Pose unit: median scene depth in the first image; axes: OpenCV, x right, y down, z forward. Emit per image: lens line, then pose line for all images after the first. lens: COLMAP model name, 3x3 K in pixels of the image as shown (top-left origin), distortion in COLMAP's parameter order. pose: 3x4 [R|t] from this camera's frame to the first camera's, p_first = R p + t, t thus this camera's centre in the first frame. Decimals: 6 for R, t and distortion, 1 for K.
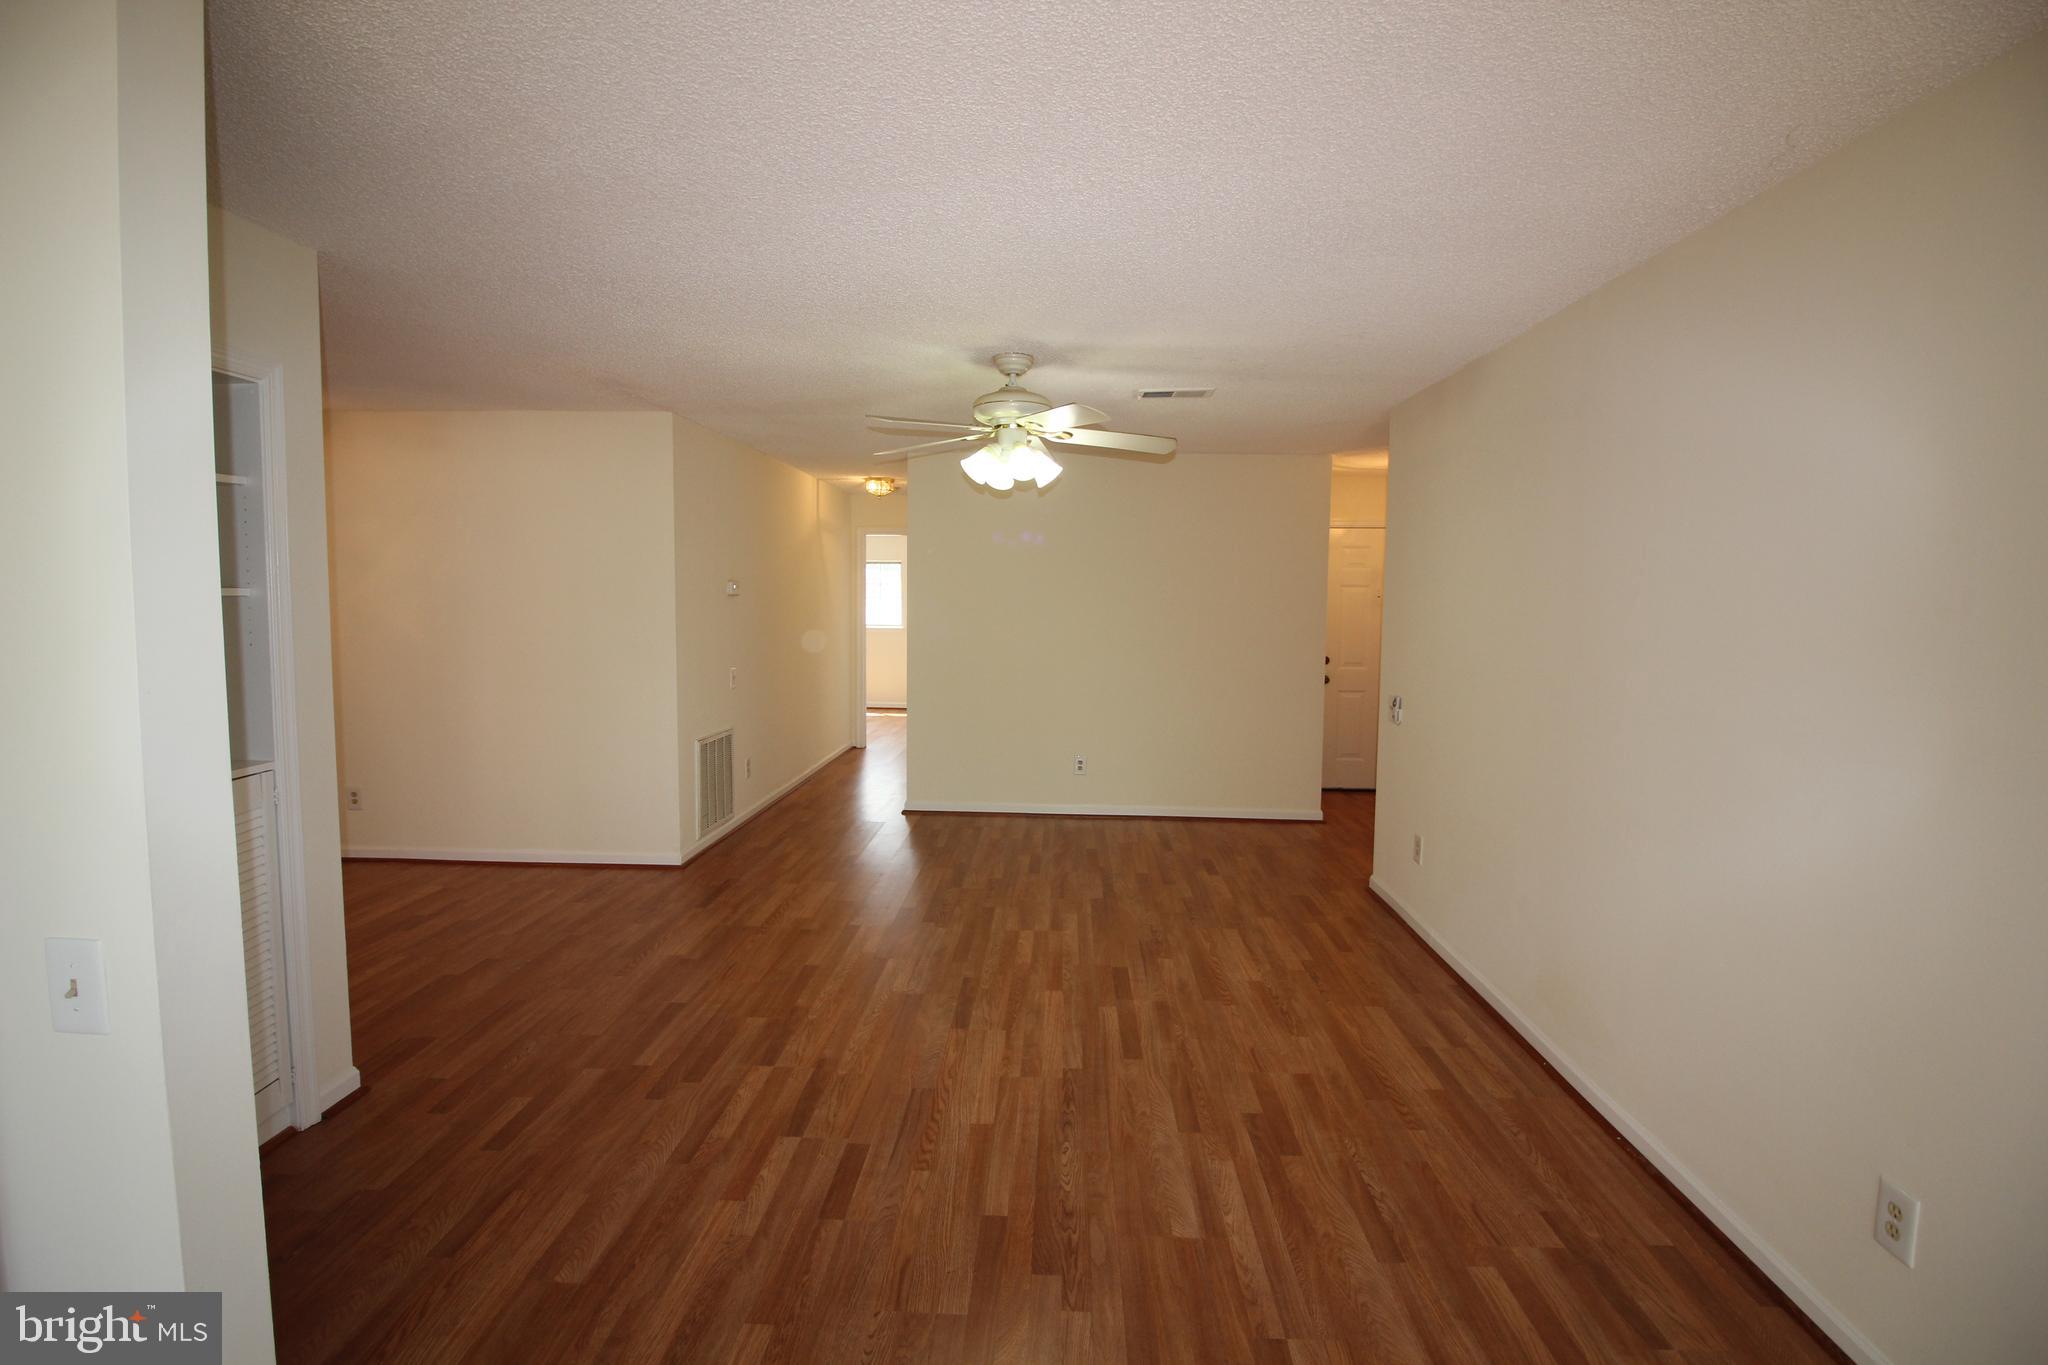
lens RADIAL K [[946.7, 0, 1023.7], [0, 946.7, 667.8], [0, 0, 1]] dist [-0.003423, -0.012001]
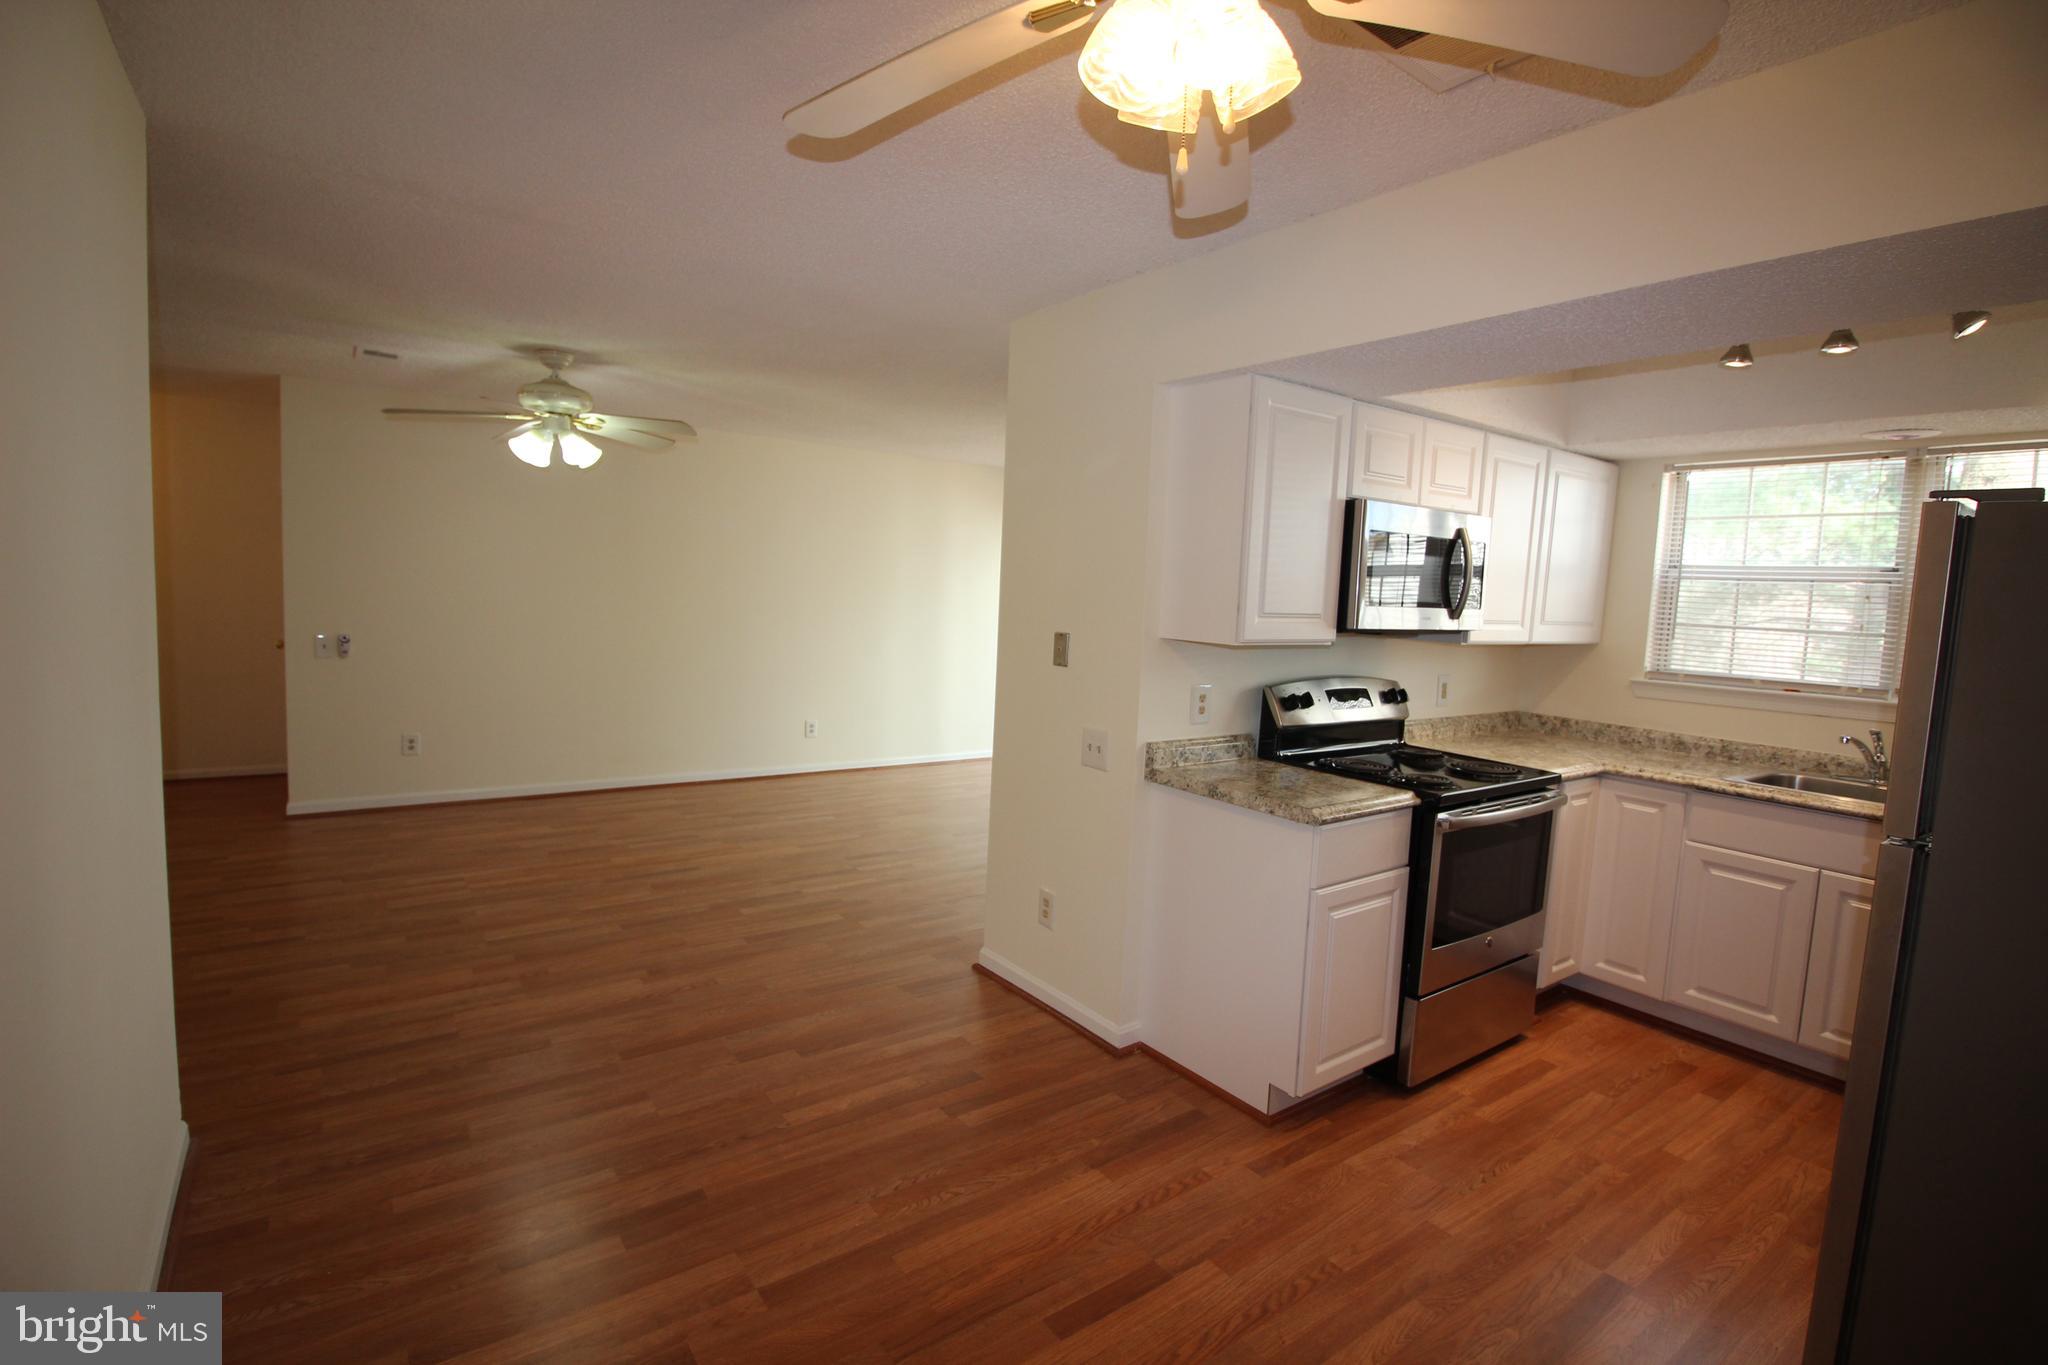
lens RADIAL K [[946.7, 0, 1021.8], [0, 946.7, 668.6], [0, 0, 1]] dist [-0.003423, -0.012001]
pose [[-0.621846, -0.102811, 0.776362, -1.332024], [0.010971, 0.990104, 0.139903, -0.108567], [-0.783063, 0.095515, -0.614564, 1.330707]]
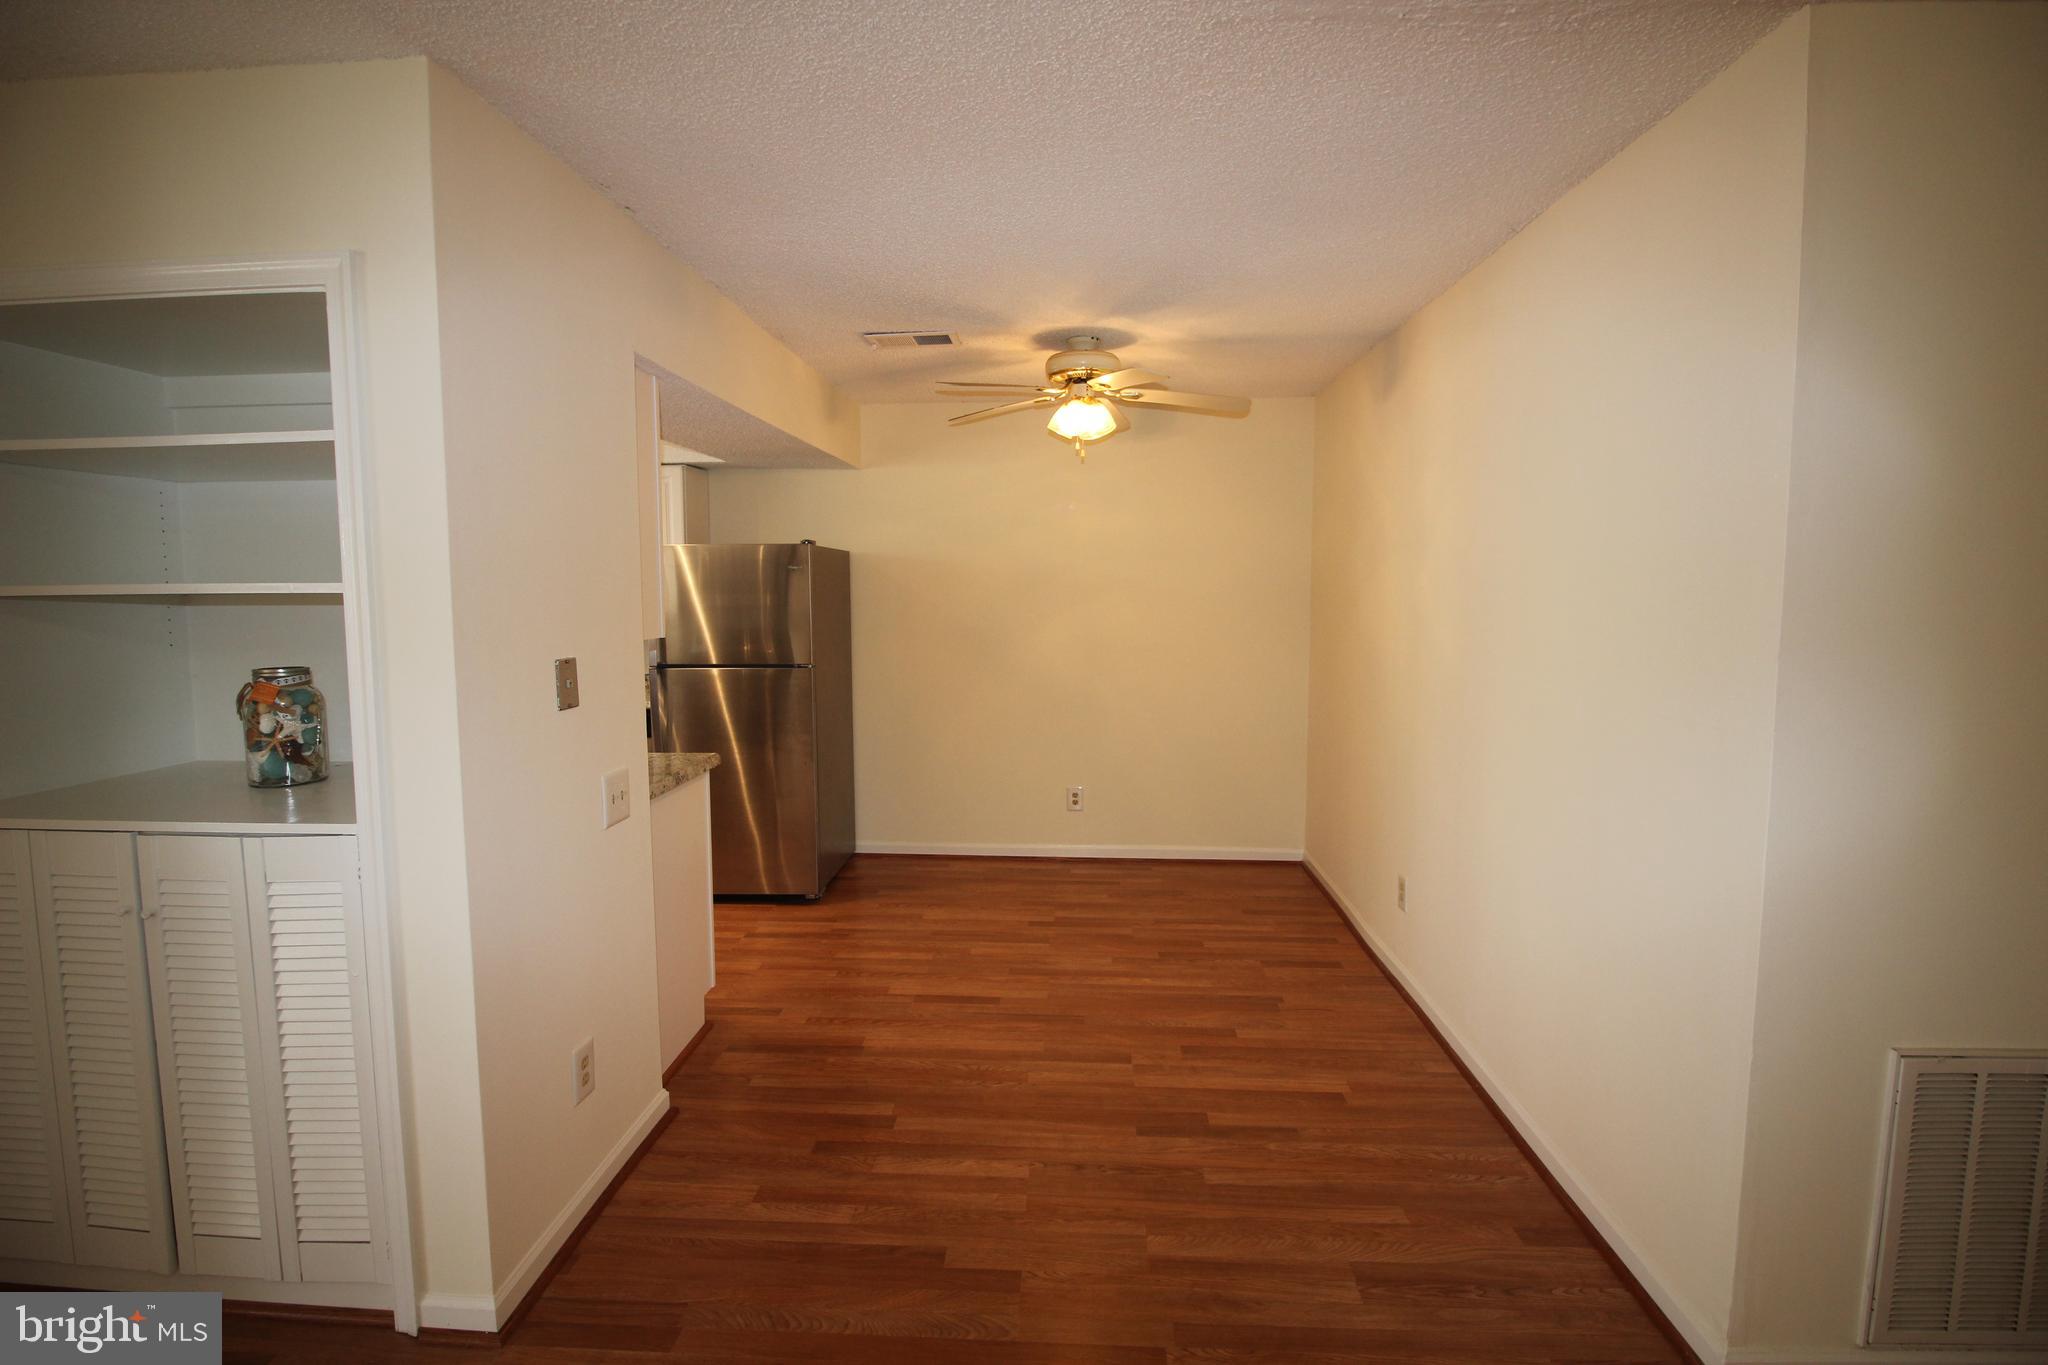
lens RADIAL K [[946.7, 0, 1025.5], [0, 946.7, 669.2], [0, 0, 1]] dist [-0.003423, -0.012001]
pose [[-0.011127, 0.079751, -0.996753, -0.067850], [-0.073288, 0.994068, 0.080354, -0.078358], [0.997249, 0.073944, -0.005217, 1.038900]]
